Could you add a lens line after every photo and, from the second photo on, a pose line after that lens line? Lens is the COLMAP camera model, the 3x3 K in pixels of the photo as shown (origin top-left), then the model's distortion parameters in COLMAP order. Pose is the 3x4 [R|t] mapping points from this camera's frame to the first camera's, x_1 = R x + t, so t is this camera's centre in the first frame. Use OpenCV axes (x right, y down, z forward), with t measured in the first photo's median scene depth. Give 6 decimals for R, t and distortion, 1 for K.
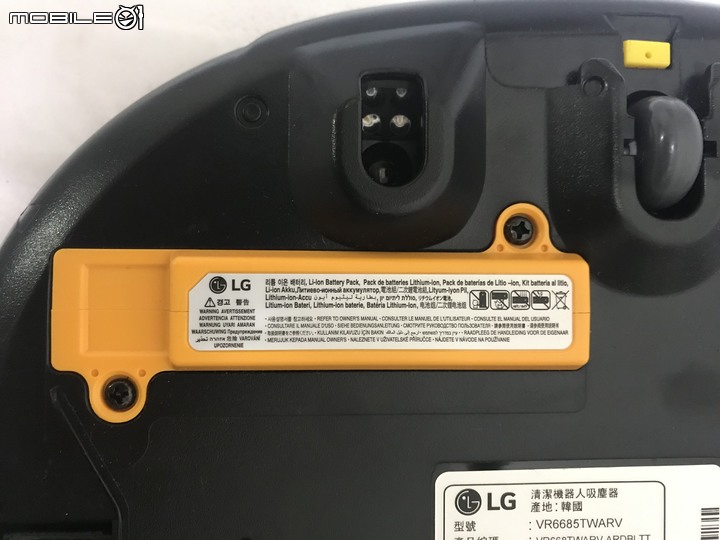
lens RADIAL K [[577.5, 0, 362.1], [0, 577.5, 254.0], [0, 0, 1]] dist [0.002748, -0.015567]
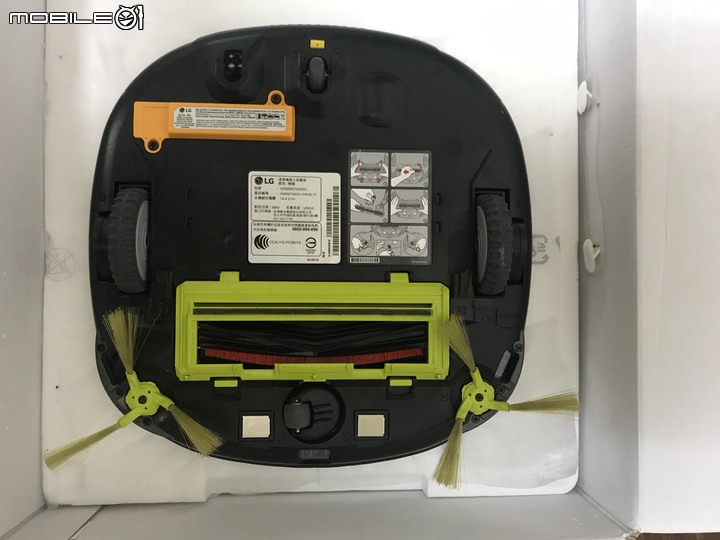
lens RADIAL K [[577.5, 0, 363.0], [0, 577.5, 267.7], [0, 0, 1]] dist [0.002748, -0.015567]
pose [[0.999997, 0.002535, -0.000214, 0.782050], [-0.002531, 0.999806, 0.019527, 0.861240], [0.000263, -0.019526, 0.999809, -2.313411]]
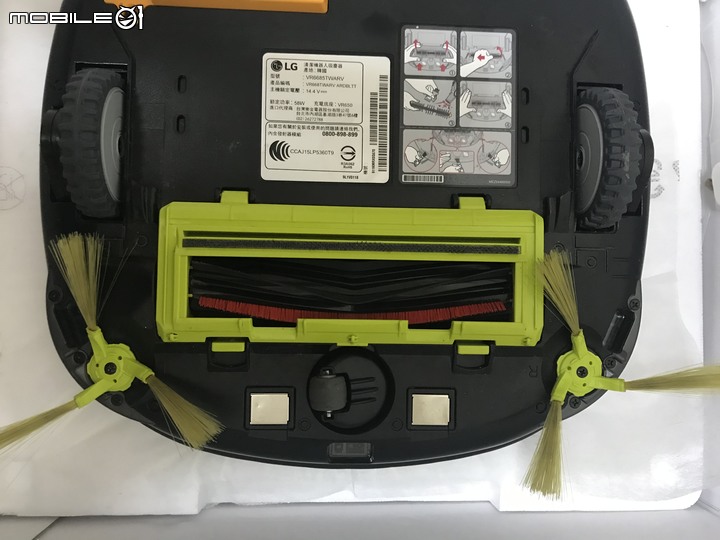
lens RADIAL K [[577.5, 0, 356.7], [0, 577.5, 273.0], [0, 0, 1]] dist [0.002748, -0.015567]
pose [[0.999894, 0.011213, -0.009263, 0.544055], [-0.011122, 0.999890, 0.009844, 1.252925], [0.009373, -0.009740, 0.999909, -1.374663]]
